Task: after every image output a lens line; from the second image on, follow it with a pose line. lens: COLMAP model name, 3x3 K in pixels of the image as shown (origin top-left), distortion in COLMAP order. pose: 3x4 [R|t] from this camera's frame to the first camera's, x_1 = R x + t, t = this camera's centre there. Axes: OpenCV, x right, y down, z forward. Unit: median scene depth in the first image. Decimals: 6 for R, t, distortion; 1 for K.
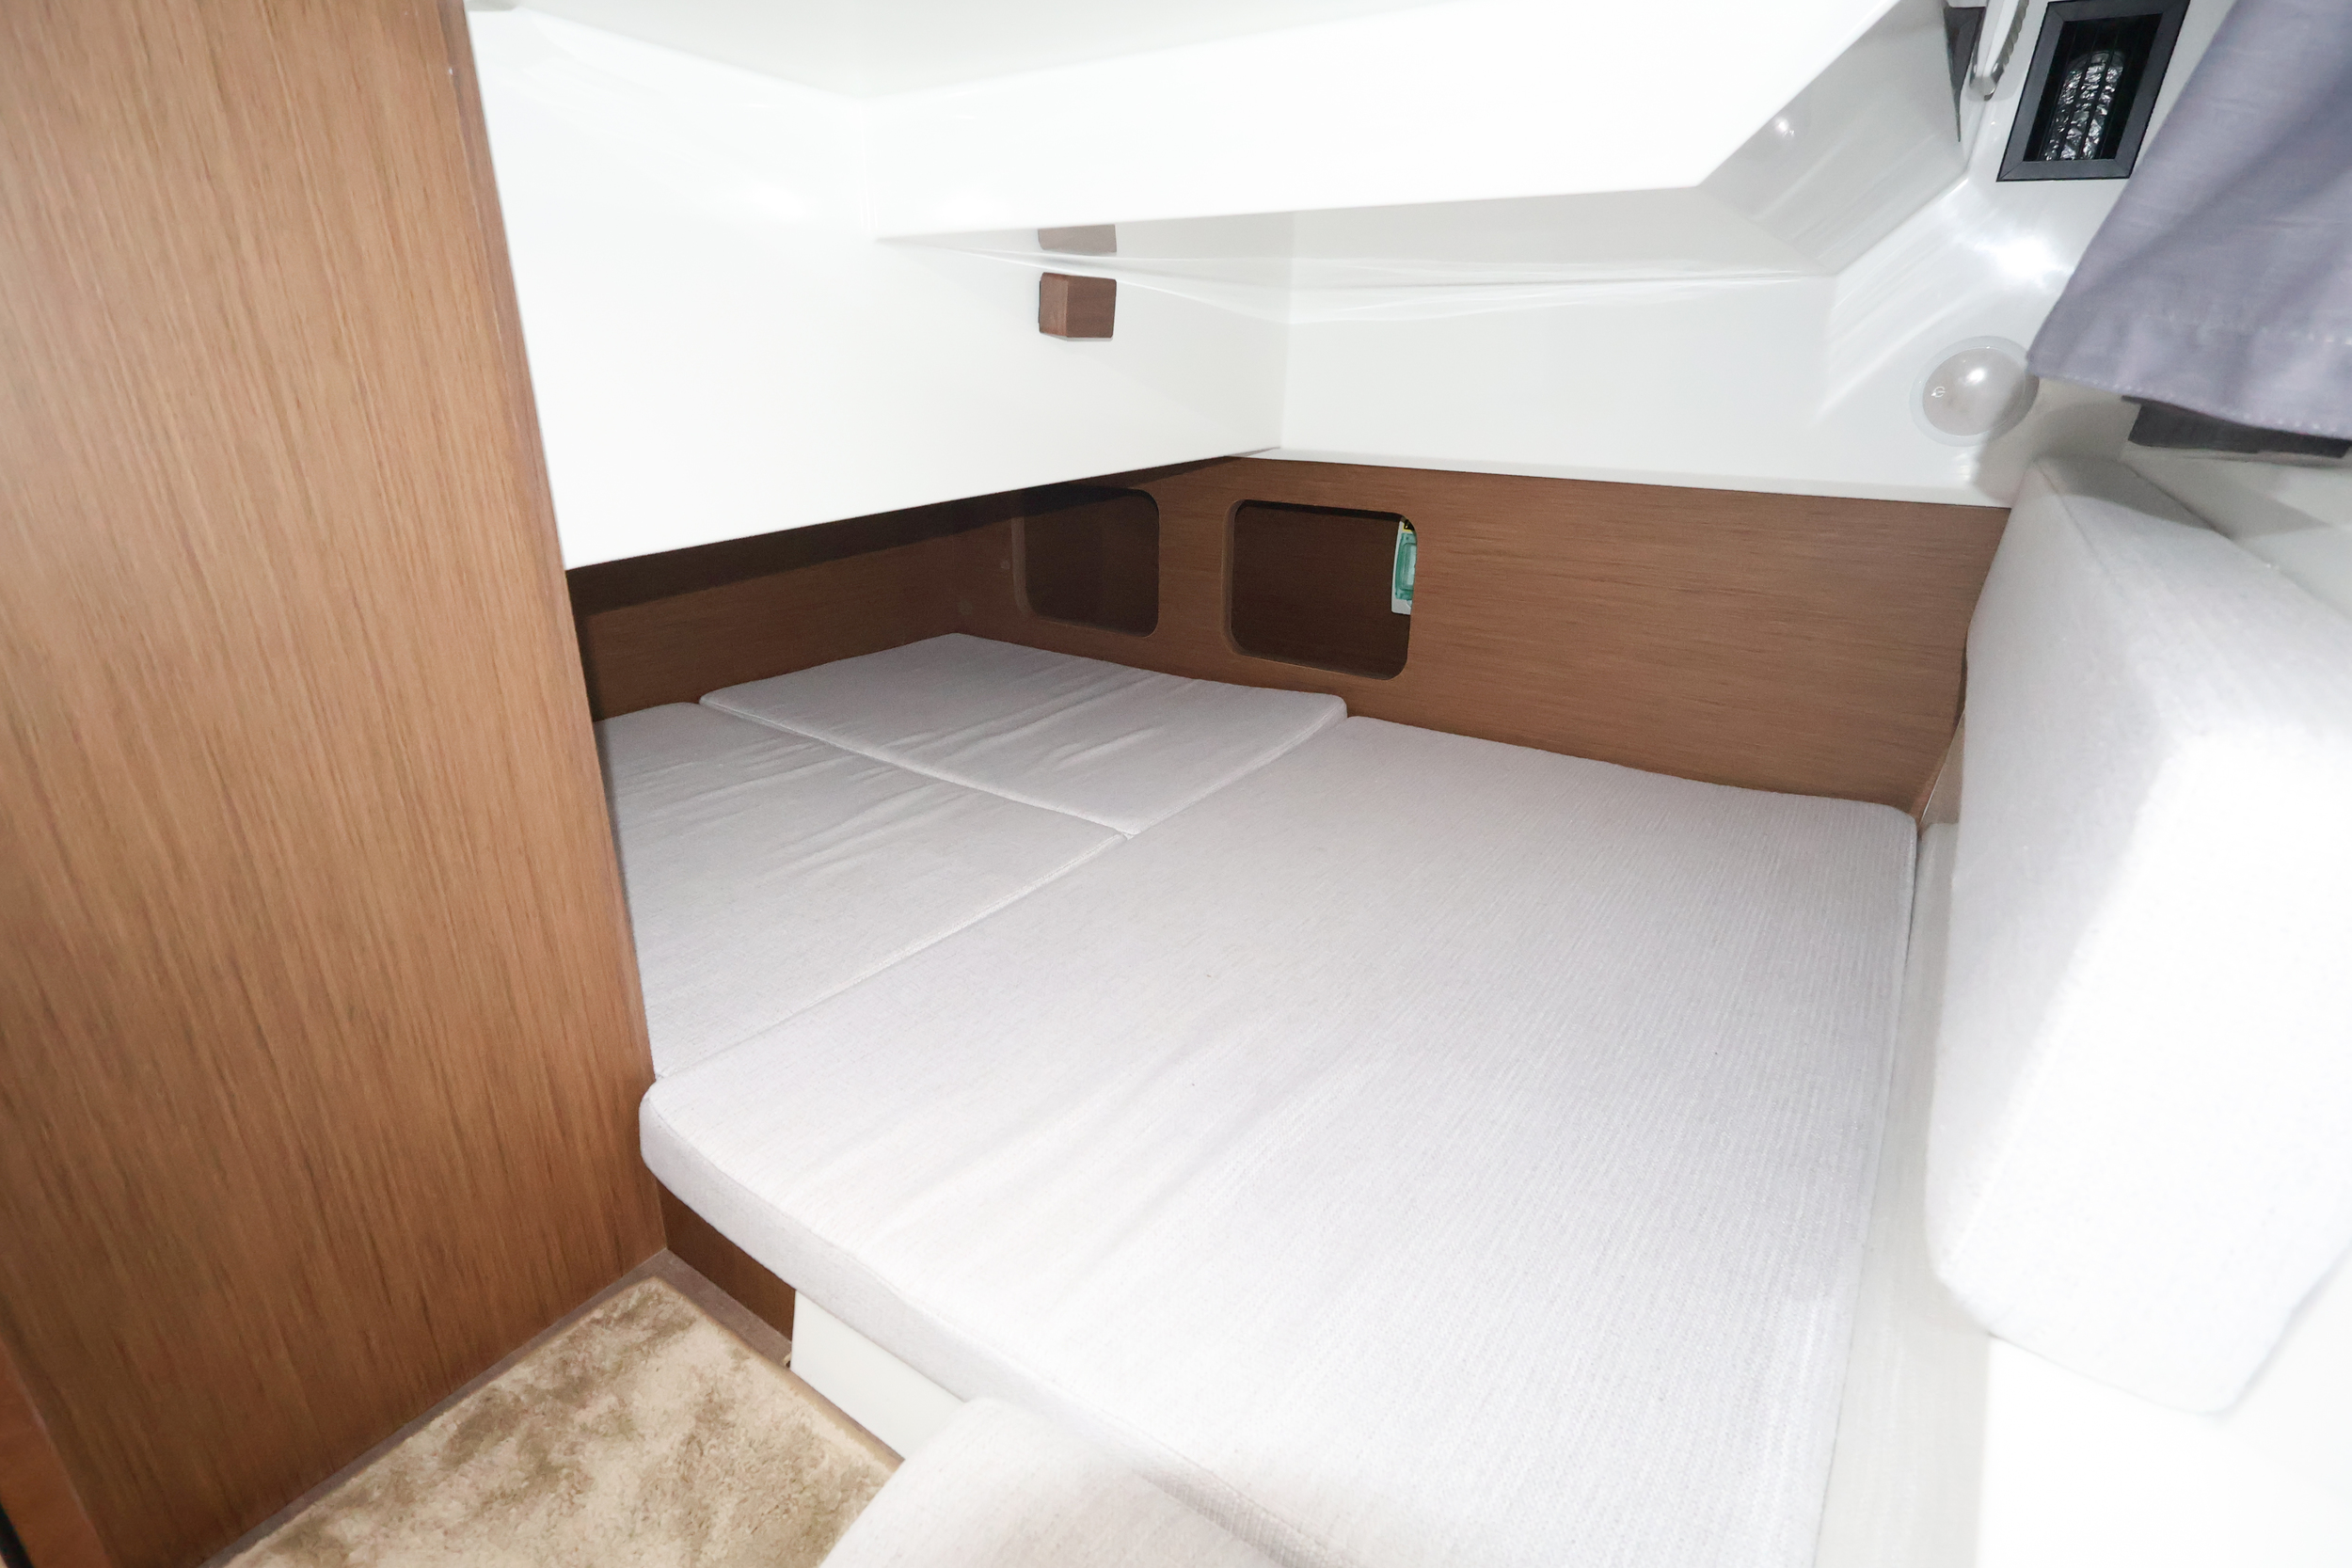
lens RADIAL K [[1084.3, 0, 1168.3], [0, 1084.3, 787.9], [0, 0, 1]] dist [-0.002476, 0.001363]
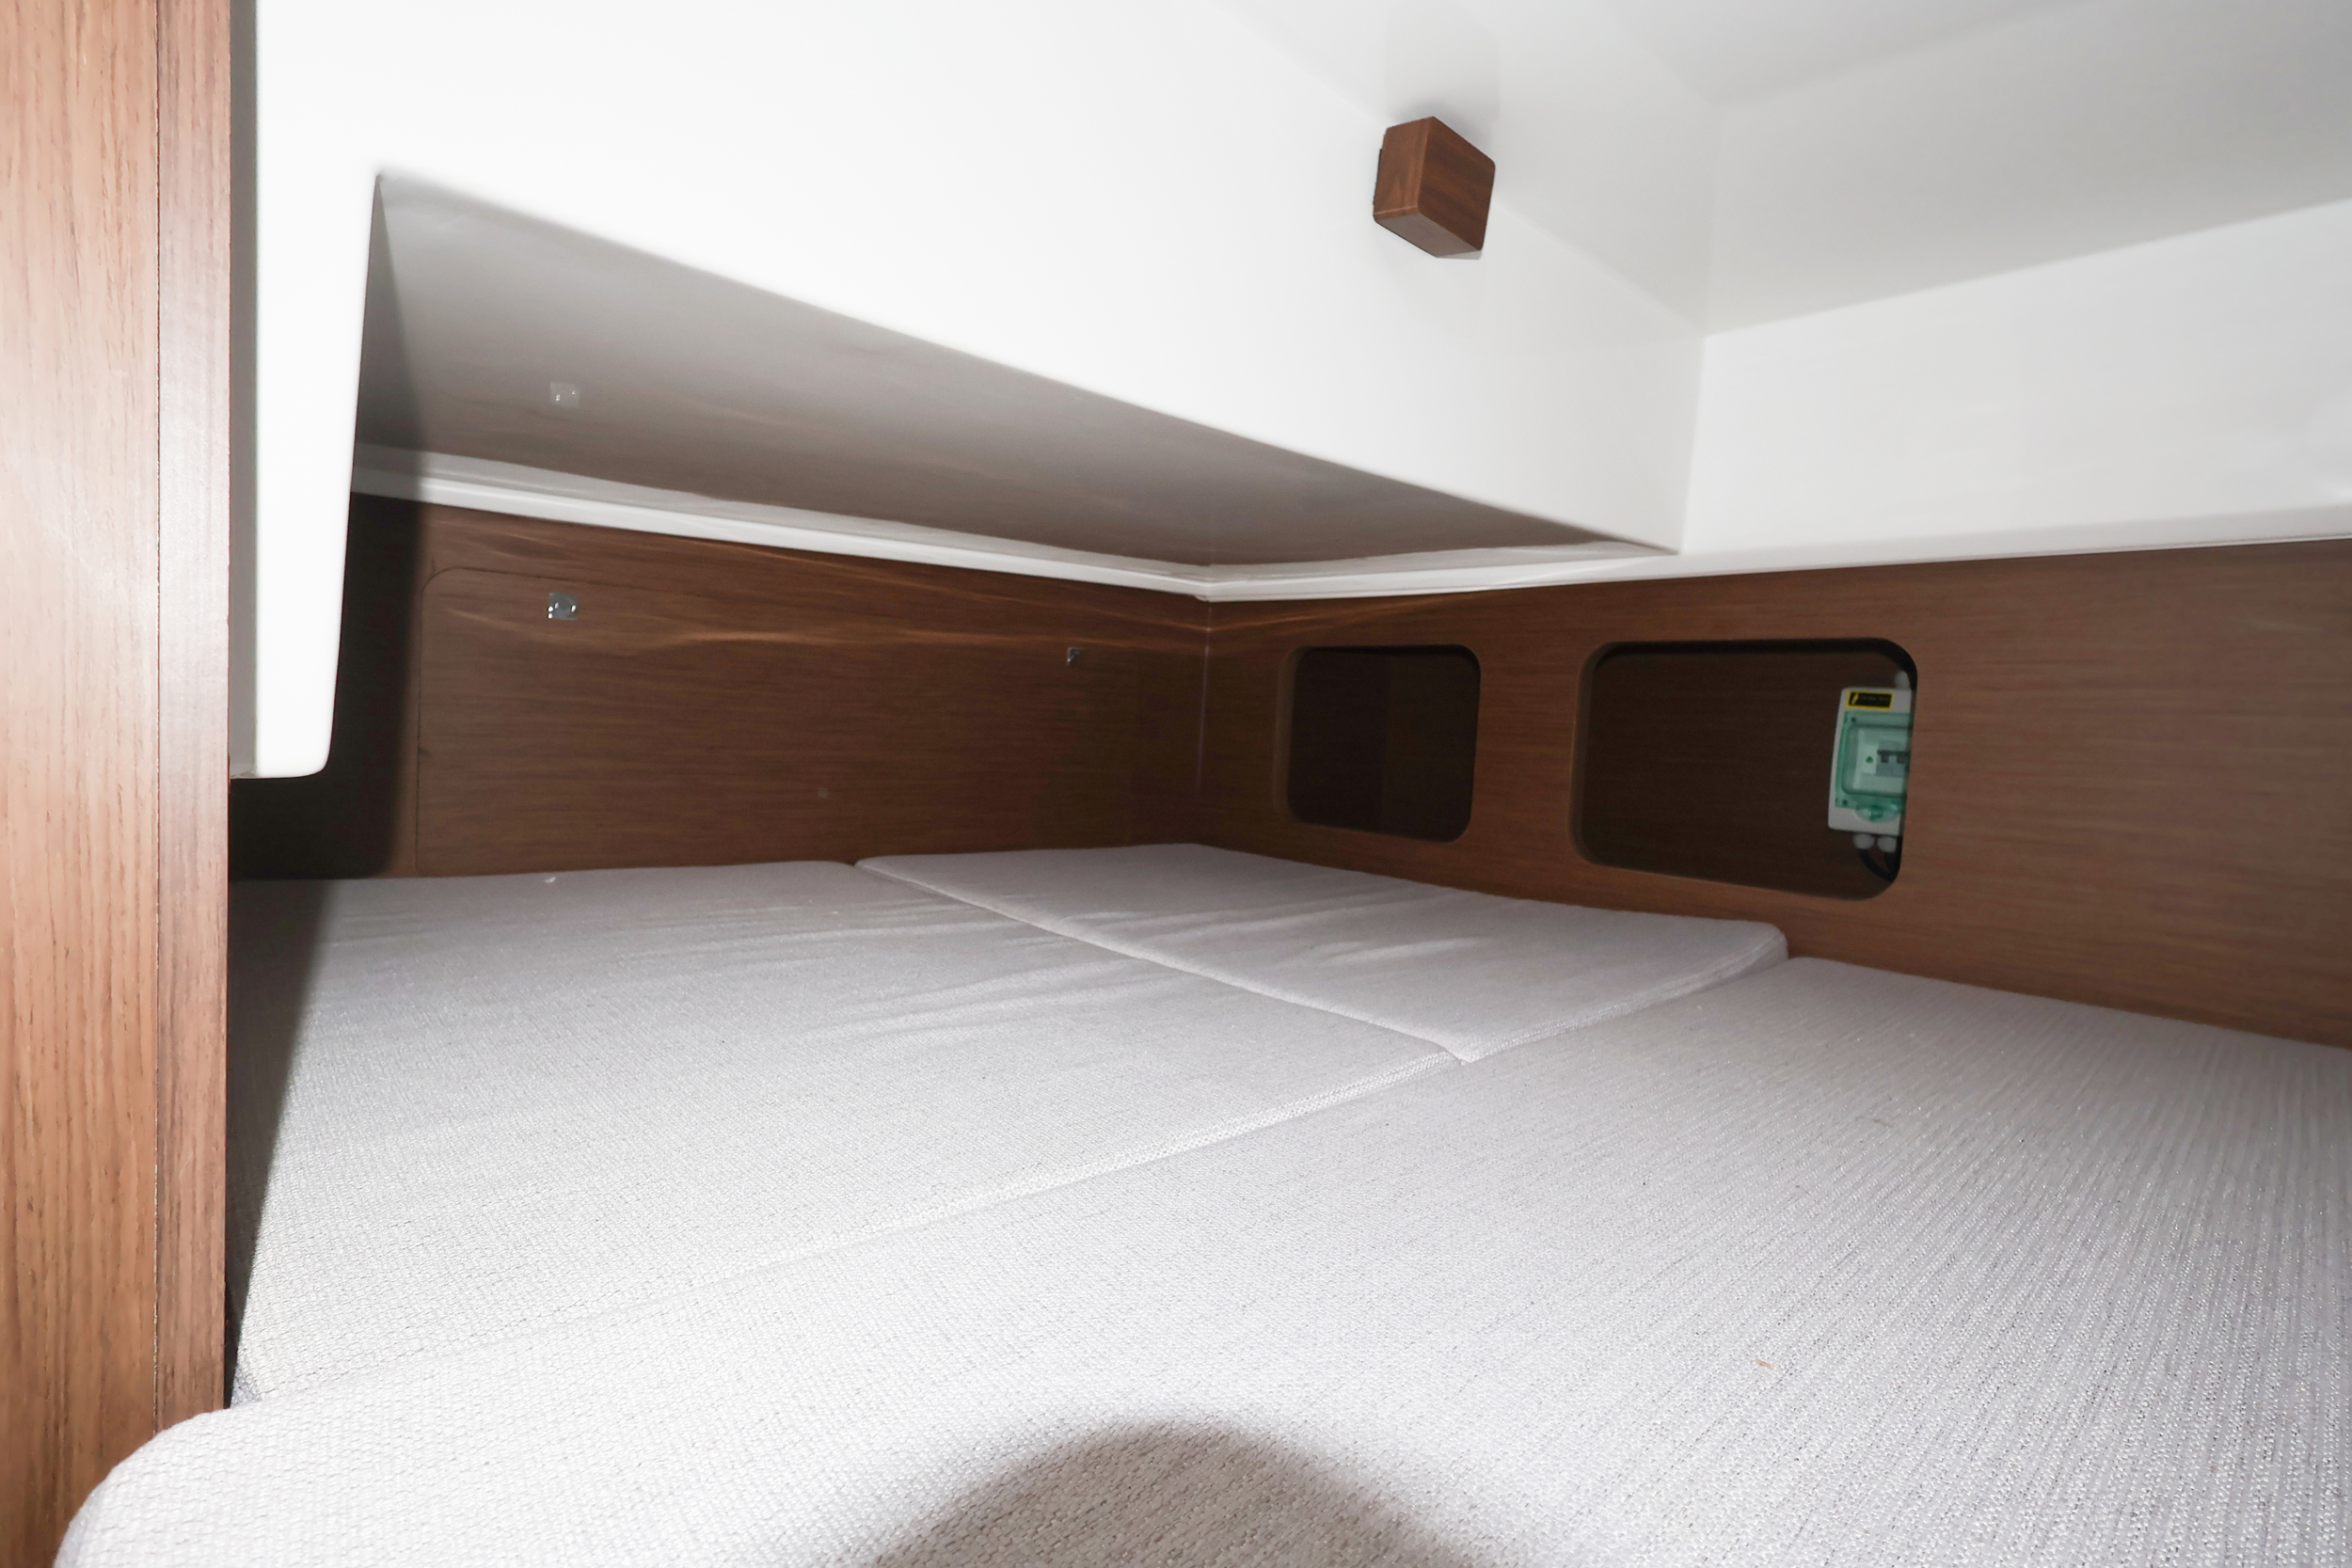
lens RADIAL K [[1084.3, 0, 1173.3], [0, 1084.3, 786.4], [0, 0, 1]] dist [-0.002476, 0.001363]
pose [[0.974025, 0.054878, -0.219692, -0.056700], [-0.119612, 0.948482, -0.293385, 0.077231], [0.192273, 0.312042, 0.930409, 0.366238]]
